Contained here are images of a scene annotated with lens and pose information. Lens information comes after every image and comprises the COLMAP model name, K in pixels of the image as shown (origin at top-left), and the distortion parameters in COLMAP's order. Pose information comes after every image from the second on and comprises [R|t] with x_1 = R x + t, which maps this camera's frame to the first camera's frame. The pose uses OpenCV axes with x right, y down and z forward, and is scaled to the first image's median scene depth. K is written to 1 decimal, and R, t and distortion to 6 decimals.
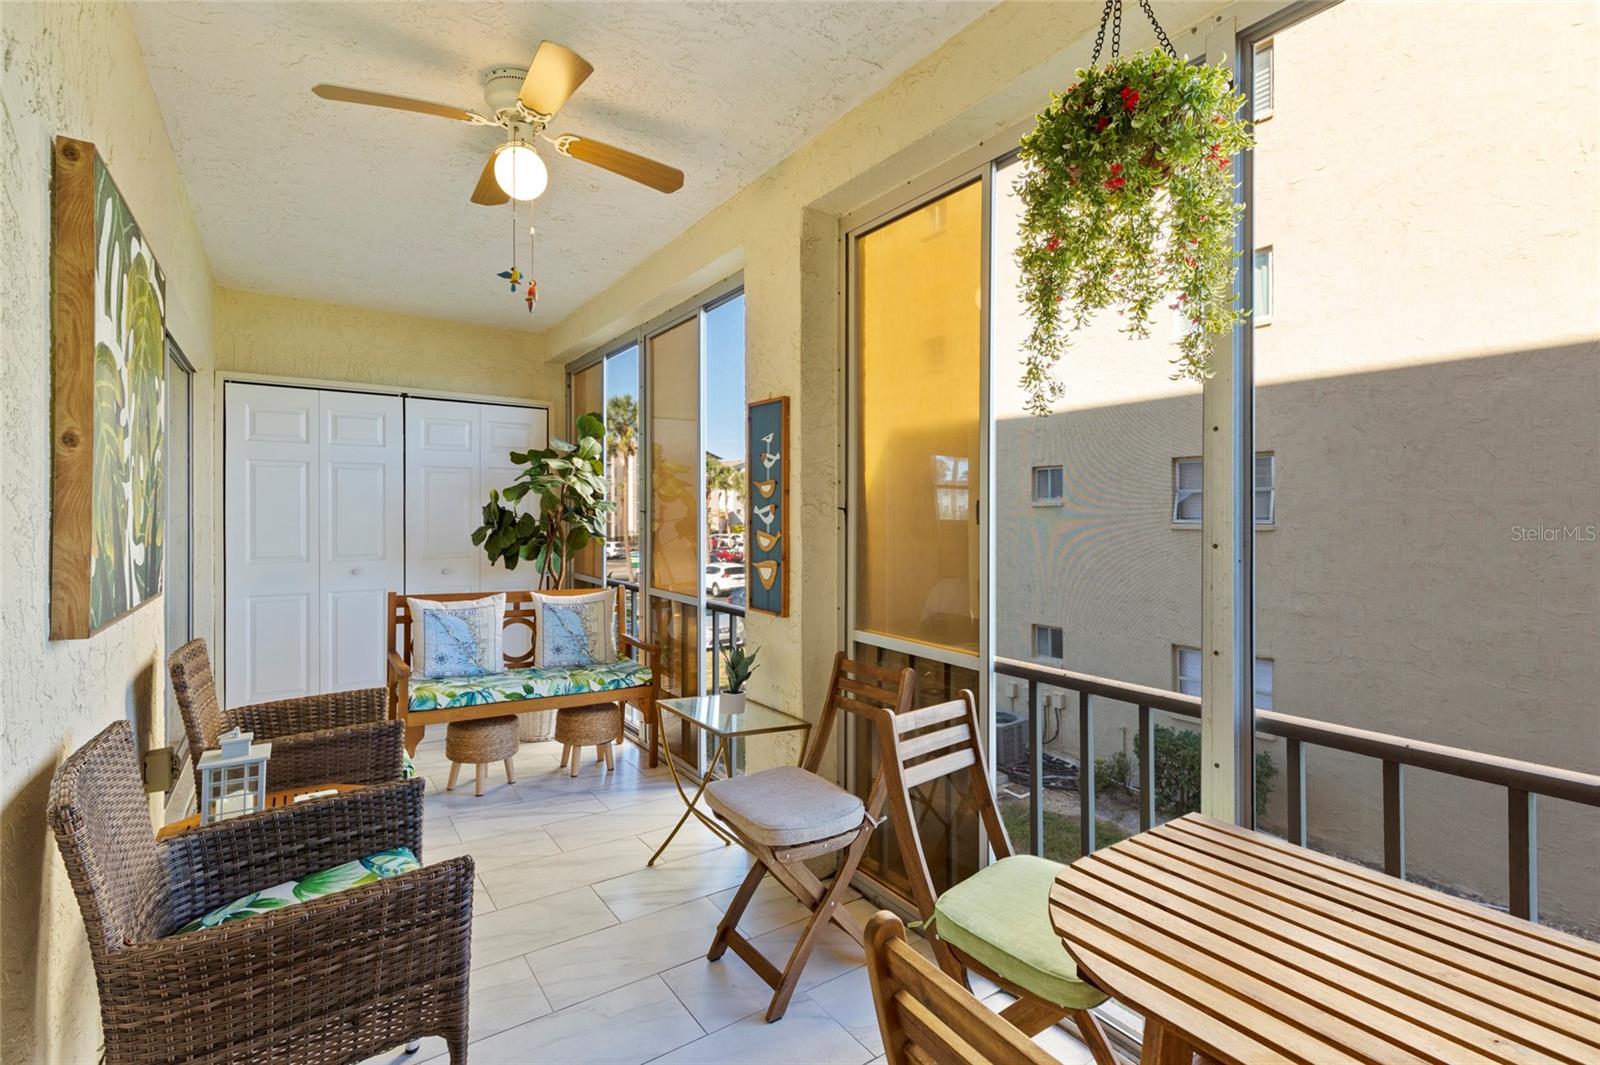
lens RADIAL K [[719.0, 0, 809.3], [0, 719.0, 526.5], [0, 0, 1]] dist [0.003675, -0.001339]
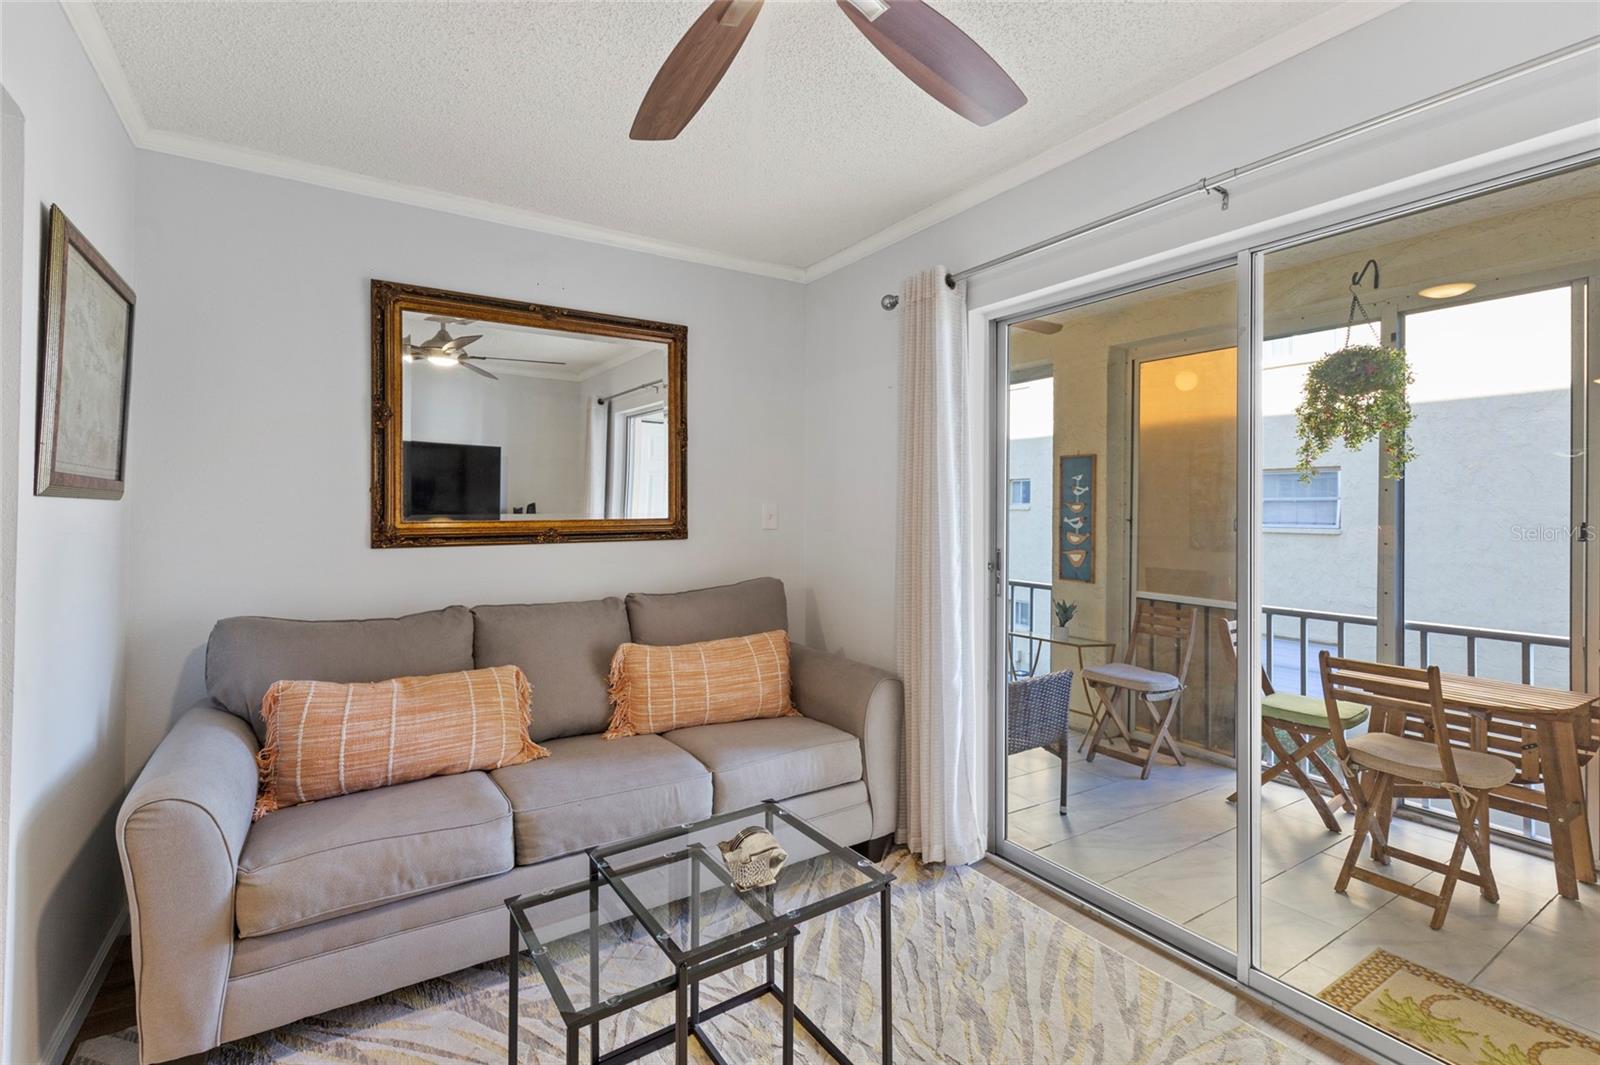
lens RADIAL K [[719.0, 0, 804.2], [0, 719.0, 516.9], [0, 0, 1]] dist [0.003675, -0.001339]
pose [[0.999203, 0.011784, -0.038139, -0.634519], [-0.012085, 0.999897, -0.007690, -0.009768], [0.038045, 0.008145, 0.999243, -0.711315]]
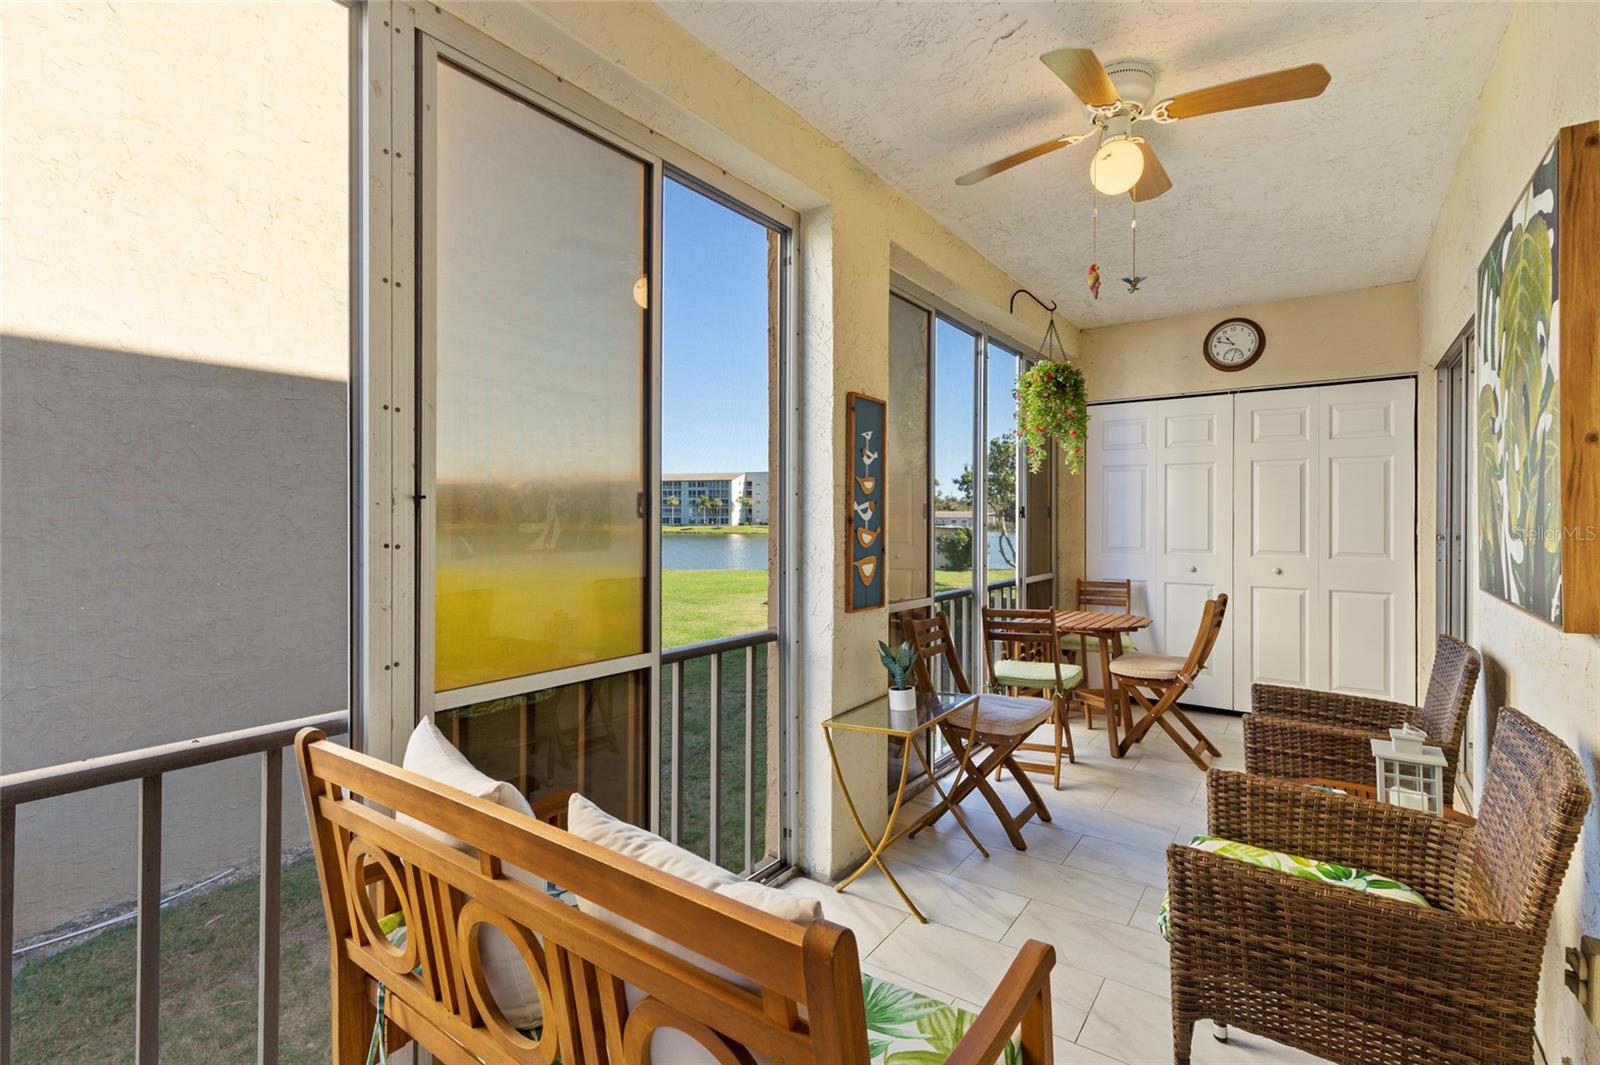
lens RADIAL K [[719.0, 0, 812.9], [0, 719.0, 522.0], [0, 0, 1]] dist [0.003675, -0.001339]
pose [[-0.310408, -0.004552, 0.950592, -0.987837], [0.011252, 0.999901, 0.008463, -0.010653], [-0.950537, 0.013323, -0.310326, 1.386929]]
